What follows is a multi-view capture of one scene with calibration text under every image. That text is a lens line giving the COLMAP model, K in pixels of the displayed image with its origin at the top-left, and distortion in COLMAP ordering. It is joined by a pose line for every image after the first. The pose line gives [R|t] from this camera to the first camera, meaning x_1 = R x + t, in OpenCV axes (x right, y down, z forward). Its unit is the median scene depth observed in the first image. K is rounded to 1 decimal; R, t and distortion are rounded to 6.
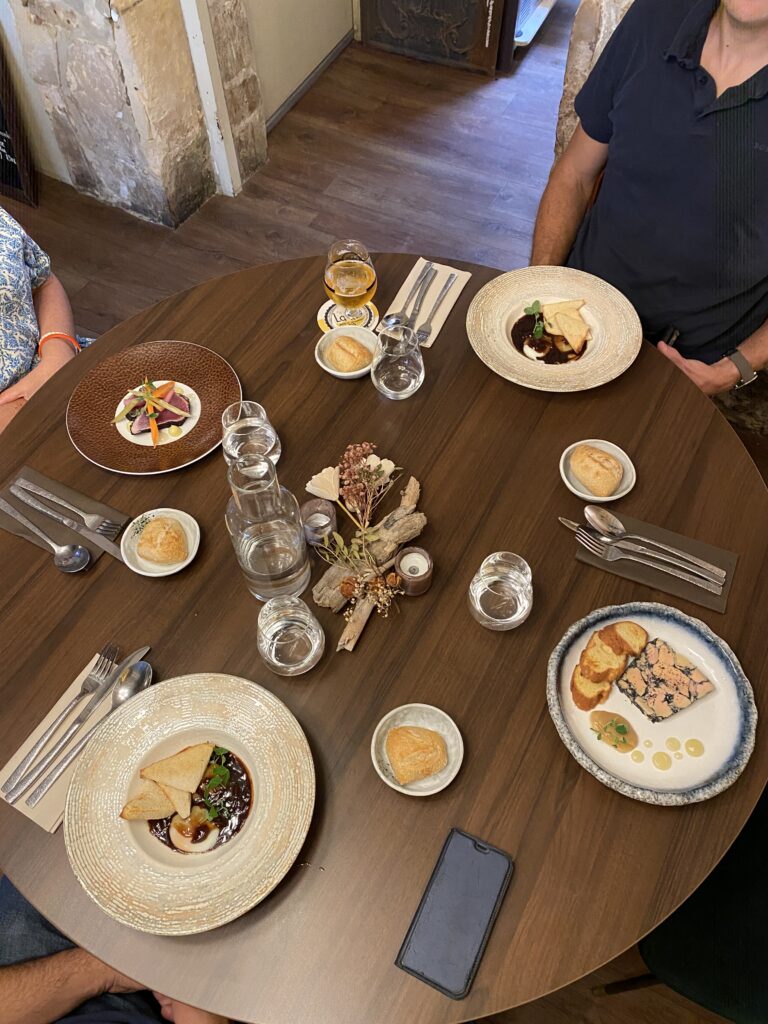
lens RADIAL K [[779.2, 0, 385.4], [0, 779.2, 509.8], [0, 0, 1]] dist [-0.013132, -0.030900]
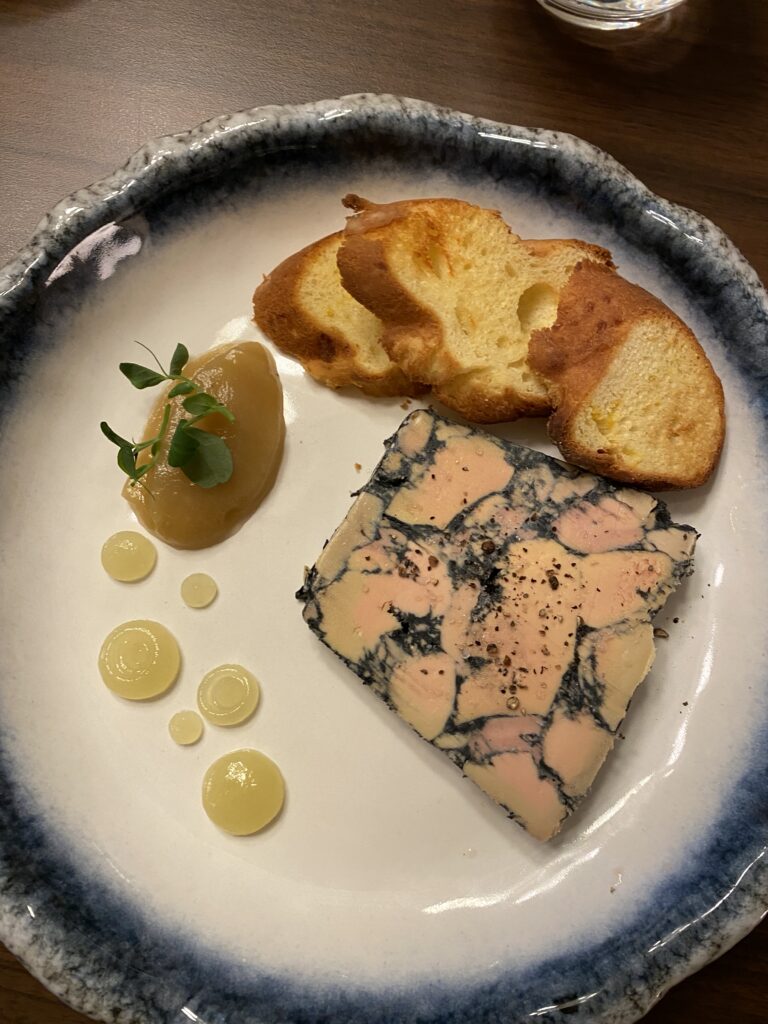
lens RADIAL K [[779.2, 0, 382.1], [0, 779.2, 511.6], [0, 0, 1]] dist [-0.013132, -0.030900]
pose [[0.340006, 0.923163, -0.179352, 0.366175], [-0.801259, 0.384215, 0.458653, 0.138959], [0.492321, -0.012238, 0.870328, 0.803646]]
